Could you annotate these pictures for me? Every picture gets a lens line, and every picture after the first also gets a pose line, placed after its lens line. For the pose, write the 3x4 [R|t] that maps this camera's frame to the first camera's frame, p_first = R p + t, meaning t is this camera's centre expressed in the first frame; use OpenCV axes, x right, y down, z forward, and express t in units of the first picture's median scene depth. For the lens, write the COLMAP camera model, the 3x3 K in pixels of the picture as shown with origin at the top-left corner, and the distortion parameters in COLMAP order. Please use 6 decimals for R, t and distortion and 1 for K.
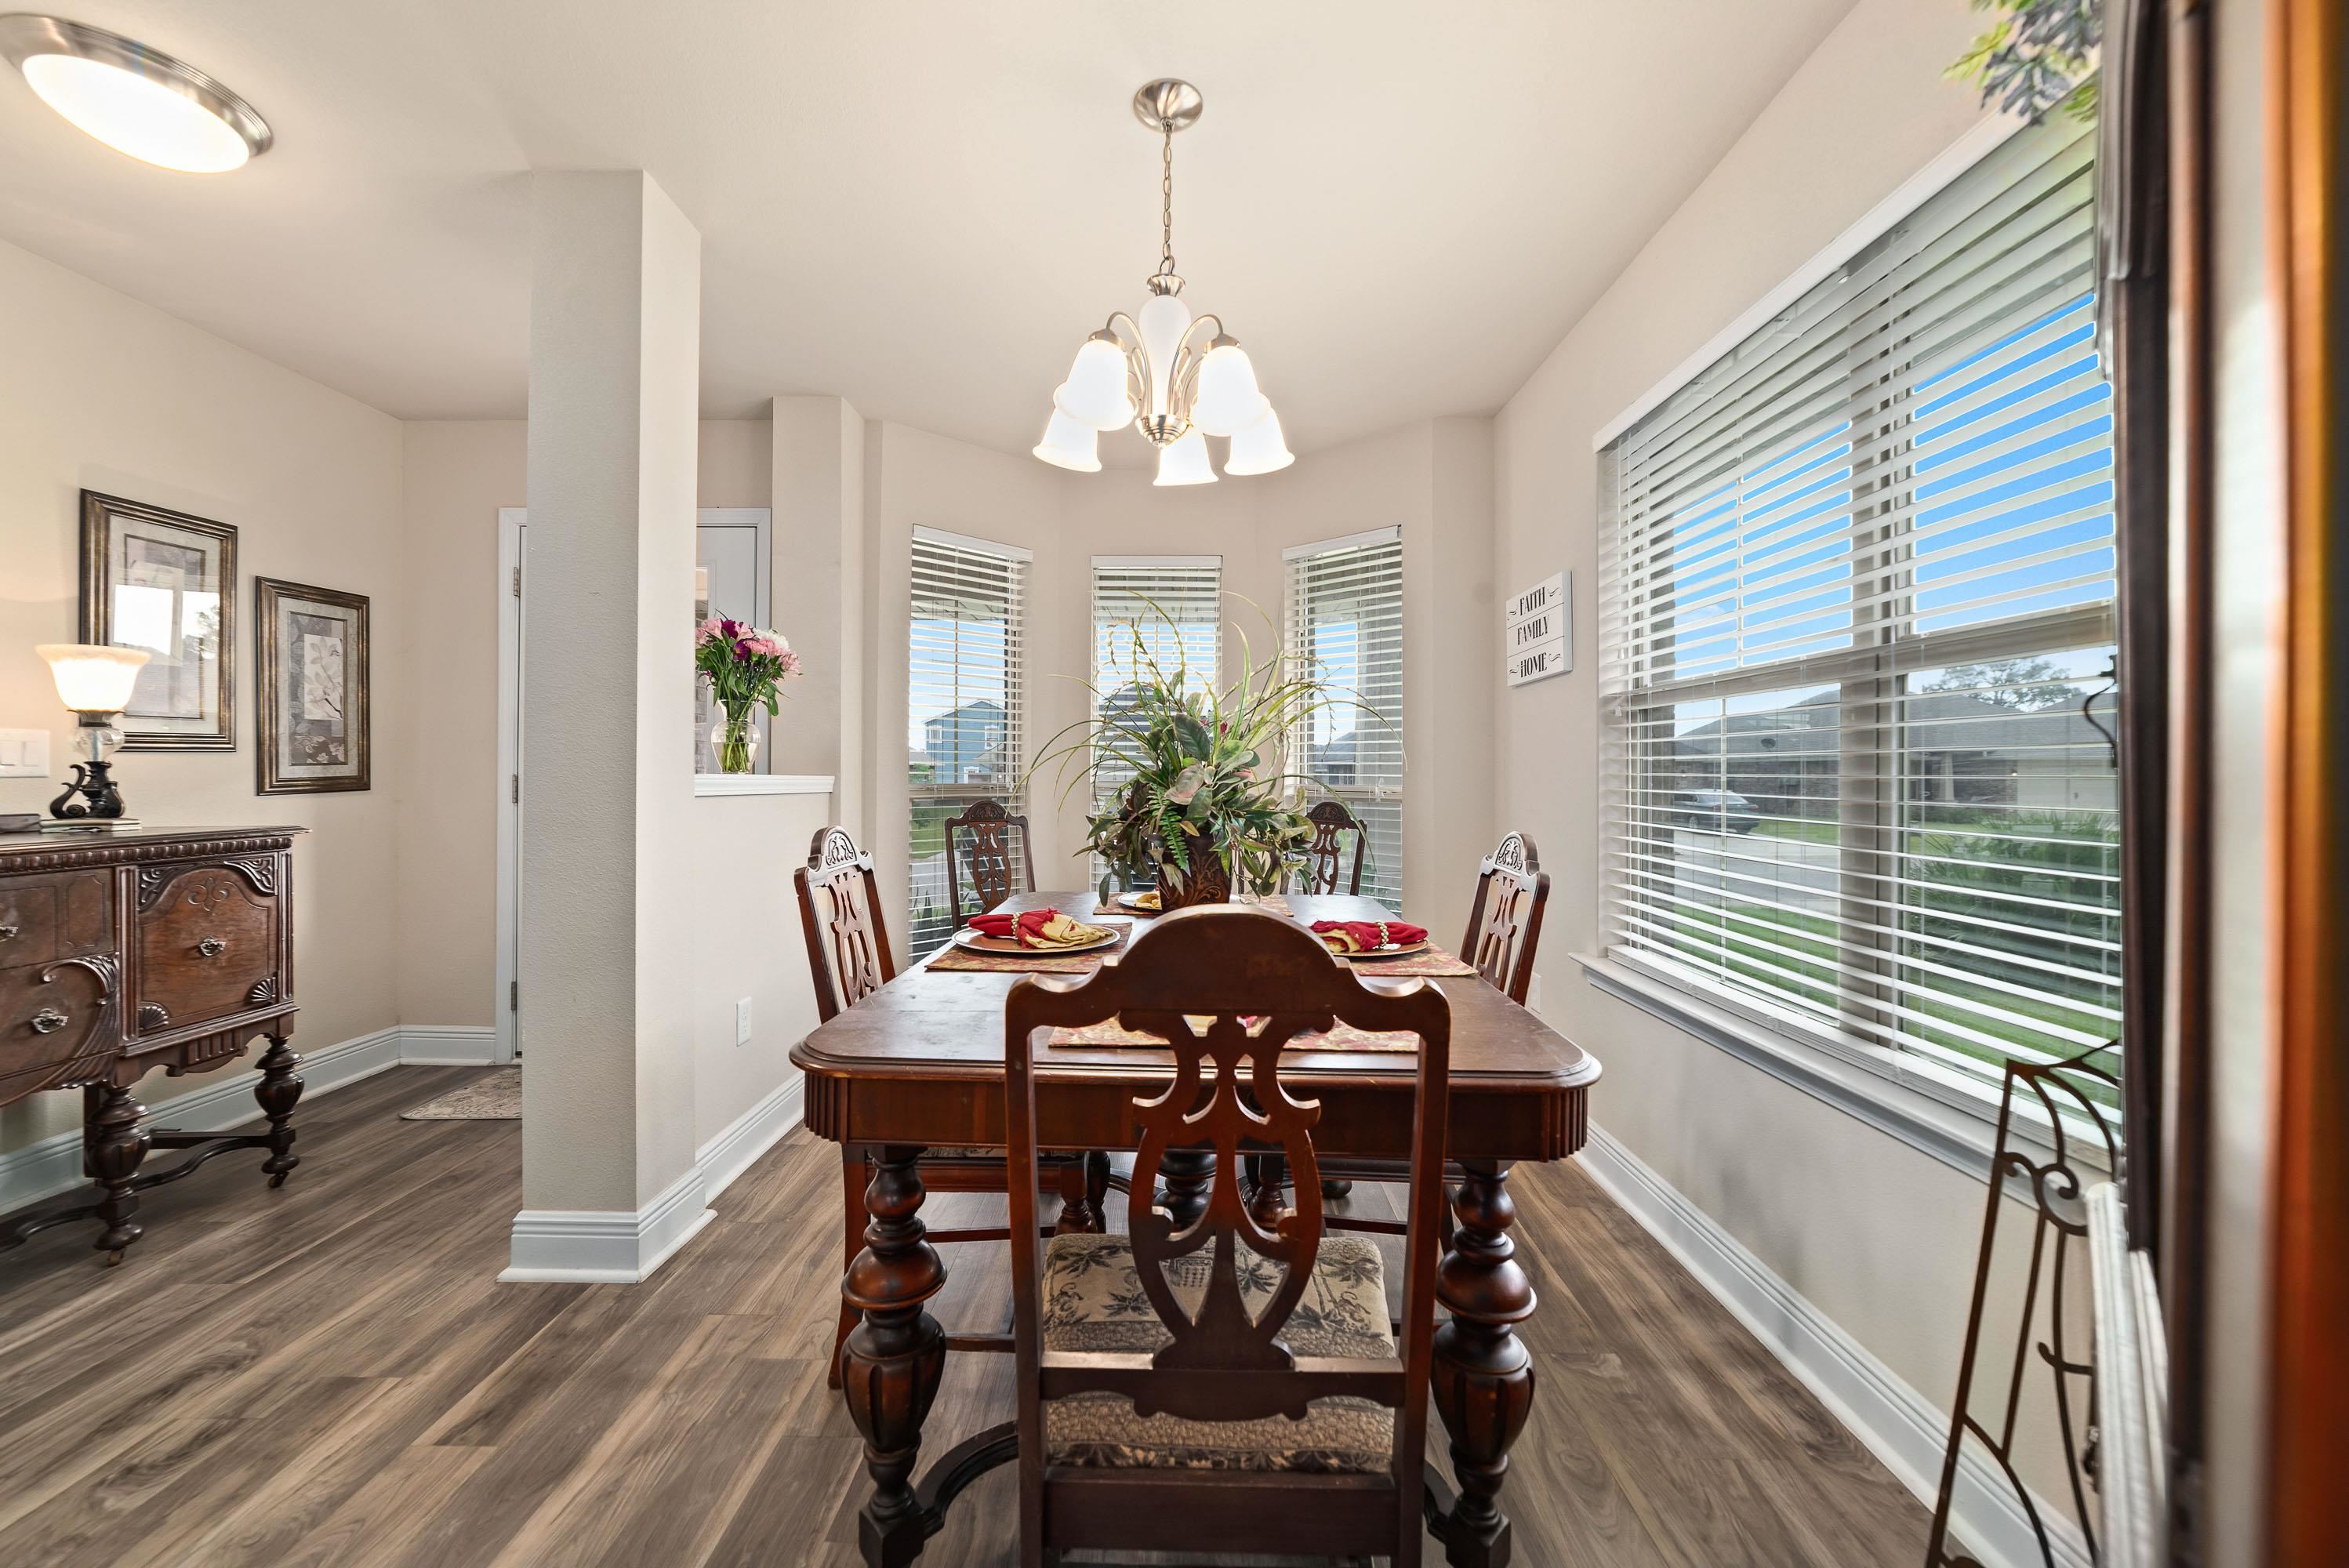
lens RADIAL K [[904.0, 0, 1170.3], [0, 904.0, 772.5], [0, 0, 1]] dist [-0.017042, 0.007236]
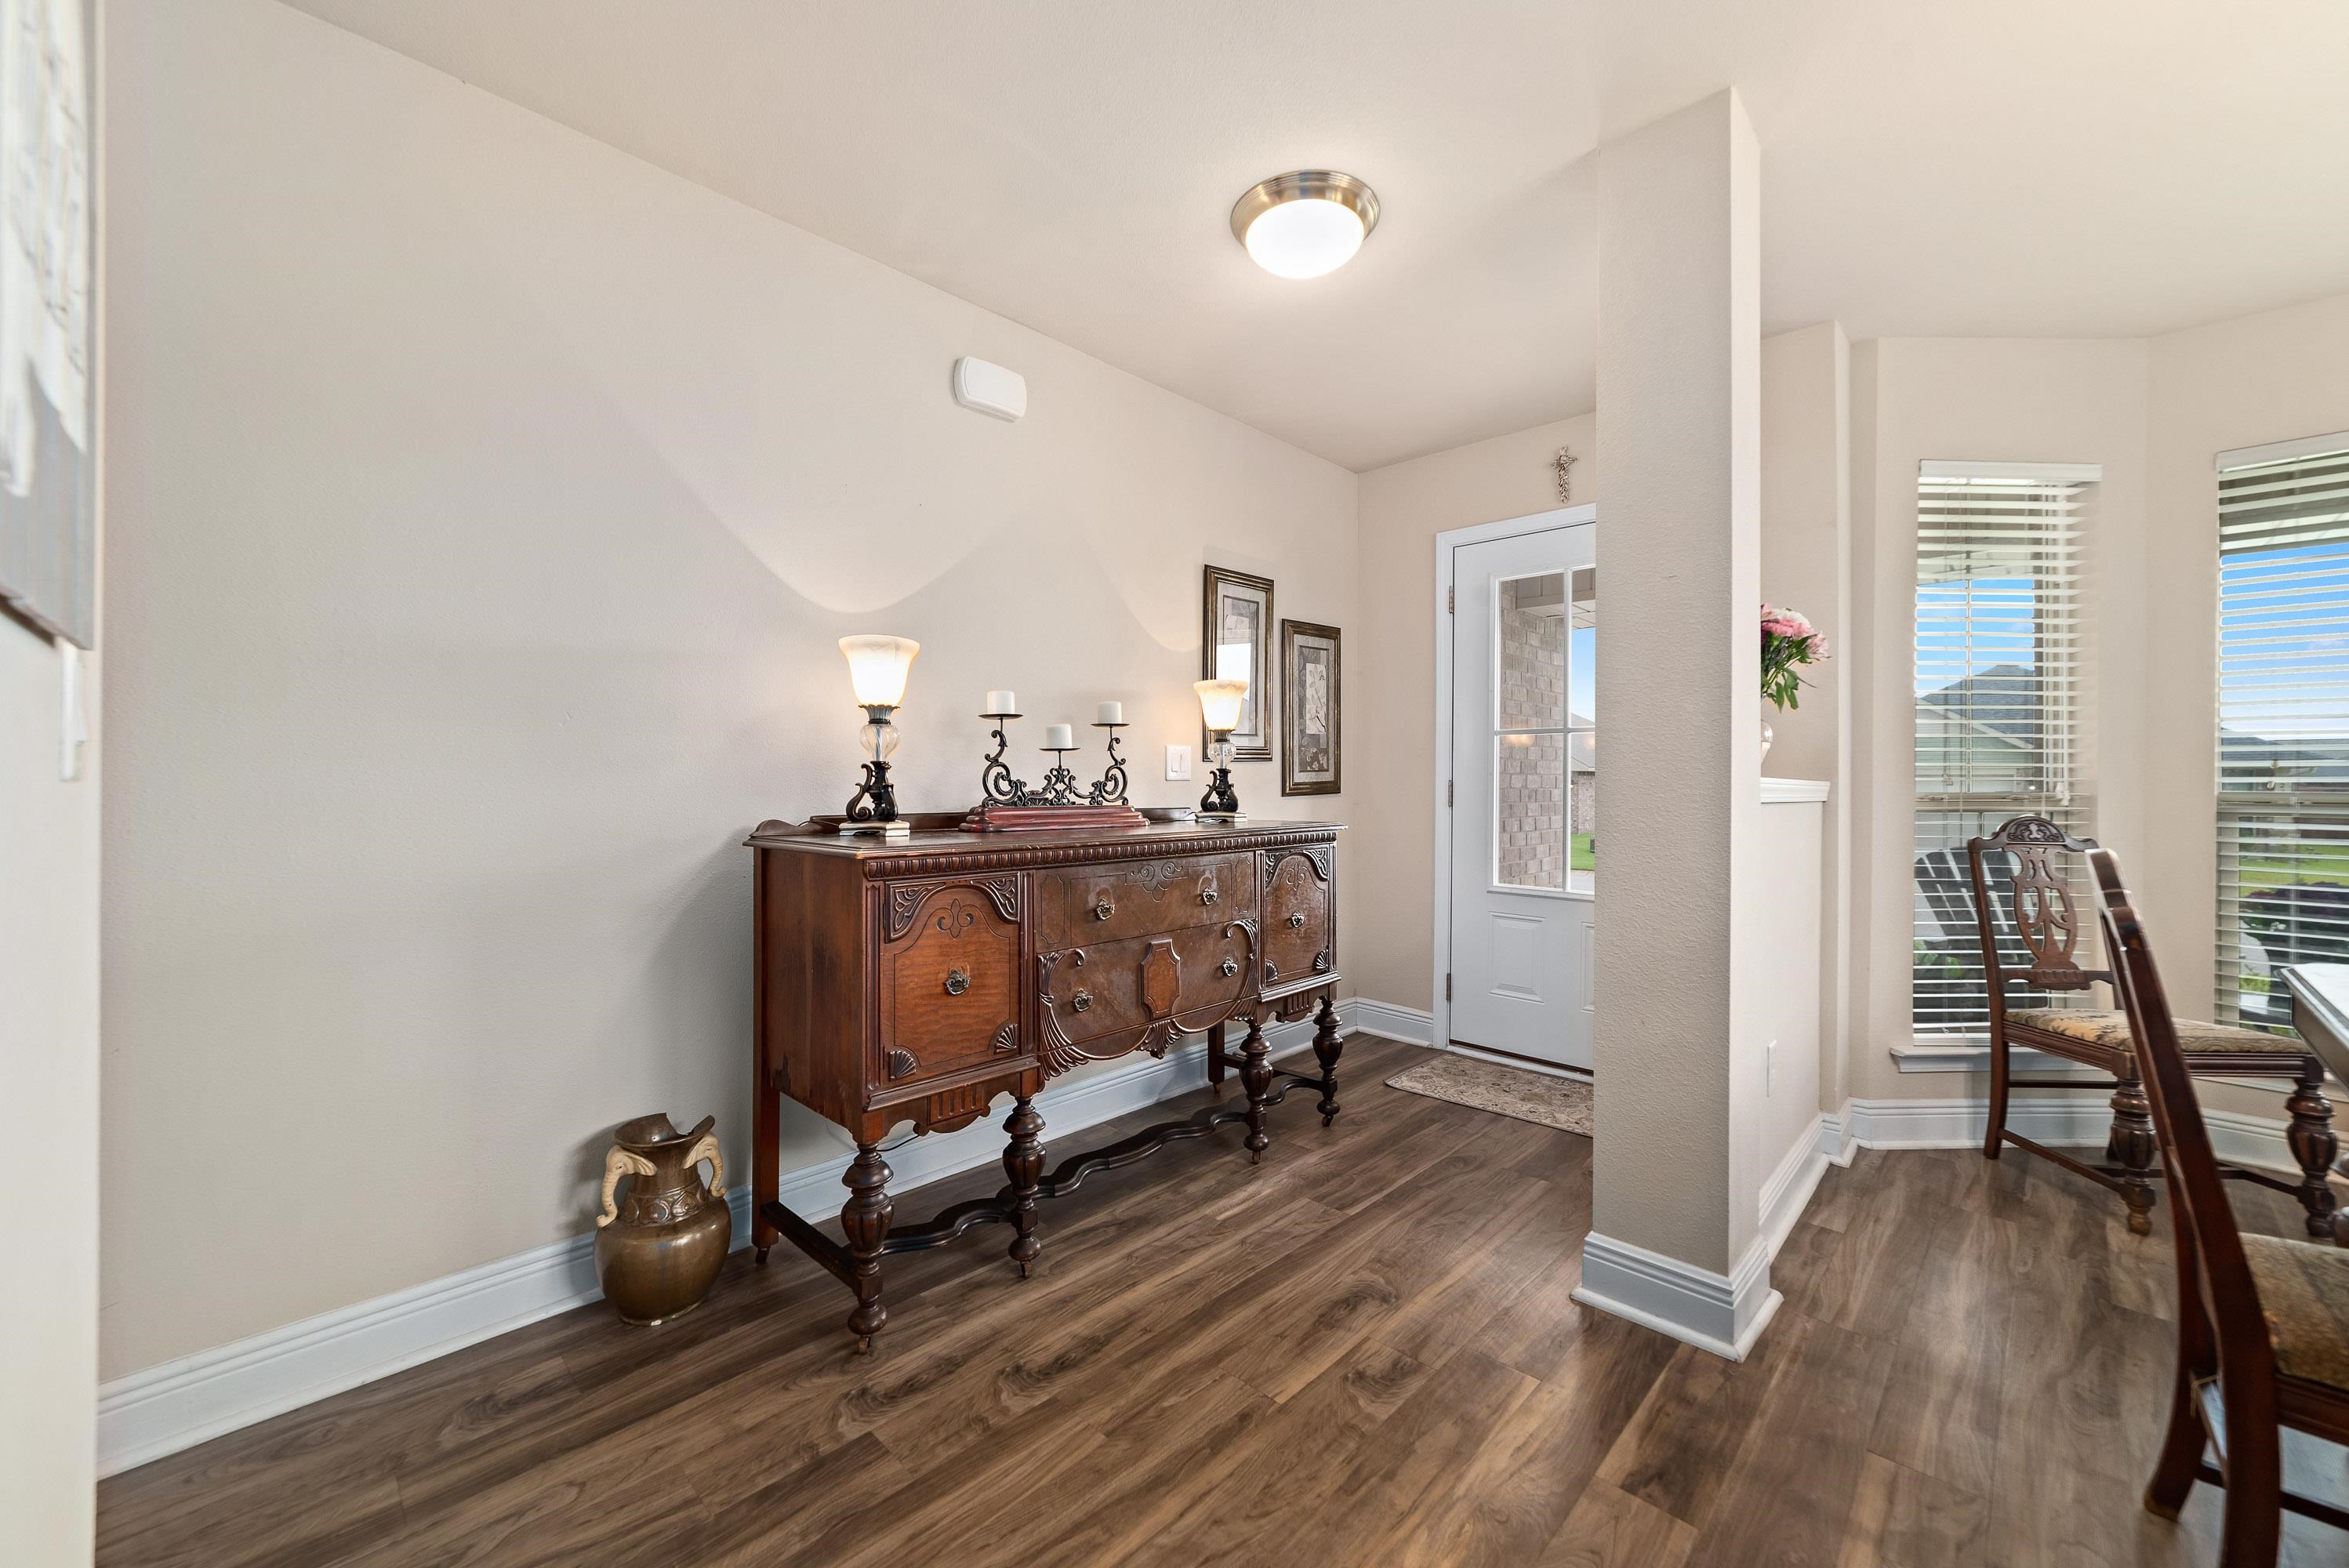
lens RADIAL K [[898.6, 0, 1174.5], [0, 898.6, 784.0], [0, 0, 1]] dist [-0.016897, 0.000164]
pose [[0.722039, 0.003063, -0.691845, -0.326631], [-0.001626, 0.999995, 0.002730, 0.006560], [0.691850, -0.000846, 0.722041, 0.002588]]
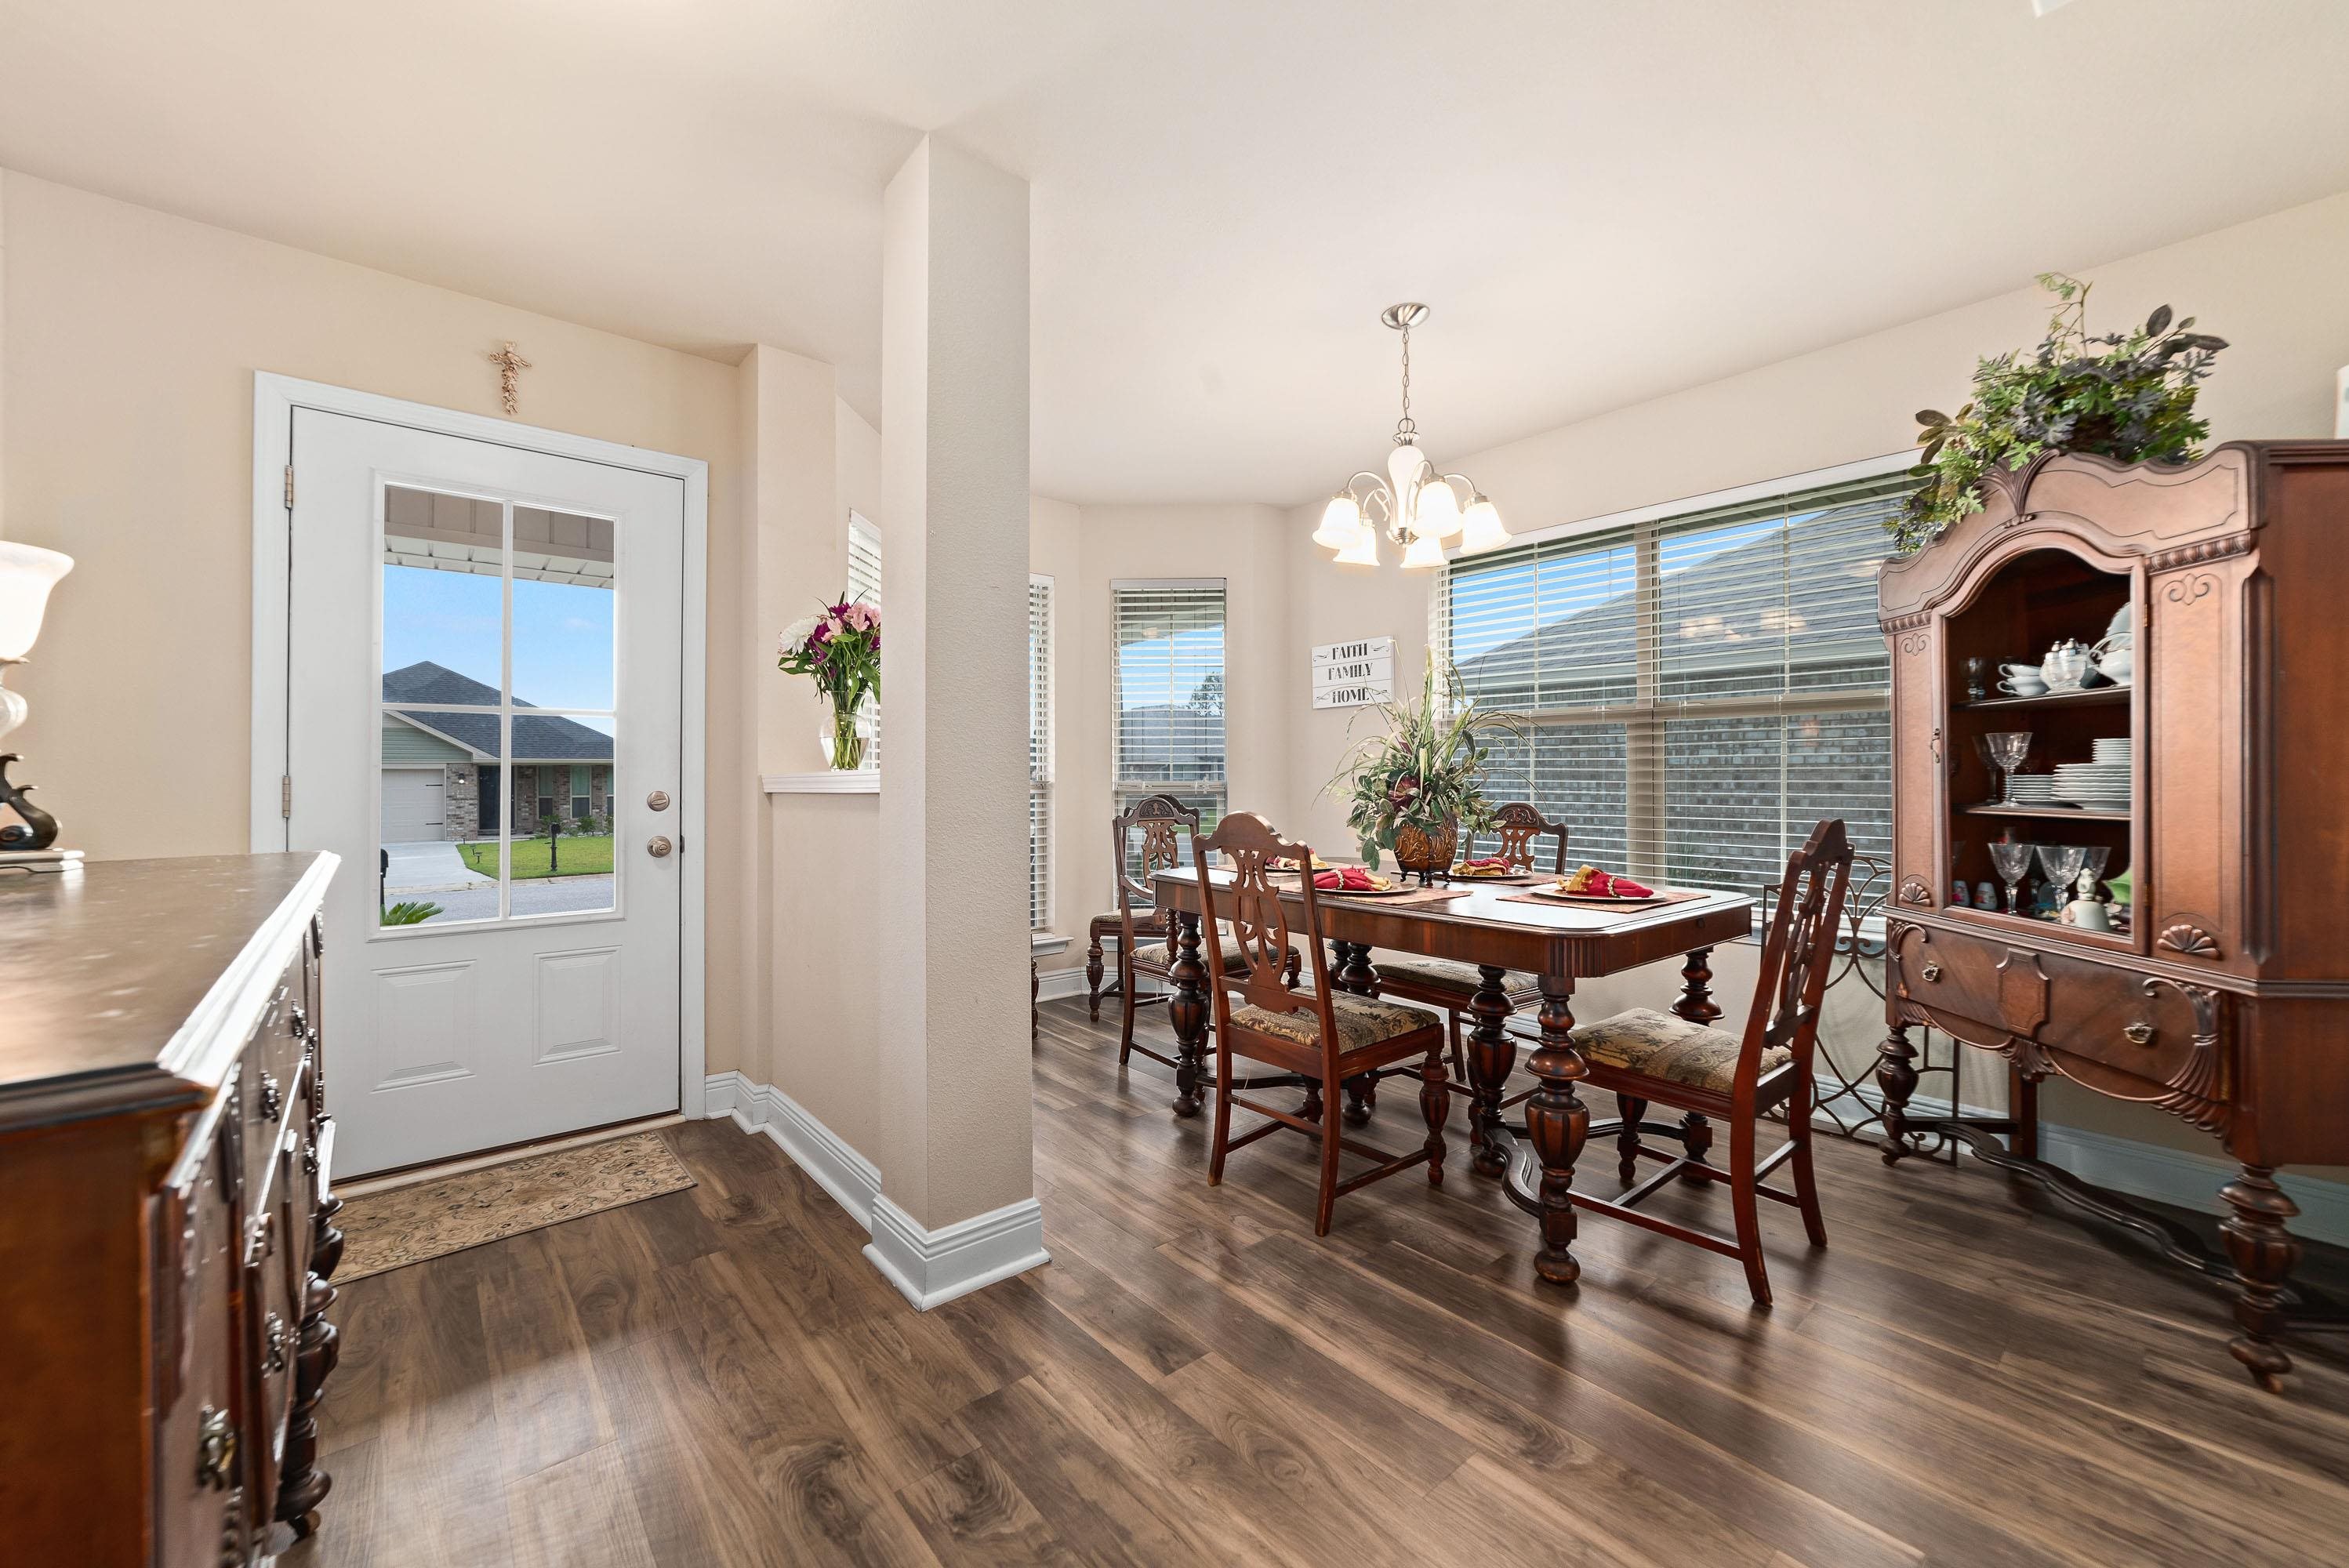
lens RADIAL K [[934.9, 0, 1136.9], [0, 934.9, 765.4], [0, 0, 1]] dist [0.001578, 0.000215]
pose [[0.762962, 0.002195, 0.646440, -0.998886], [0.003512, 0.999965, -0.007541, 0.004654], [-0.646434, 0.008024, 0.762927, 0.085200]]
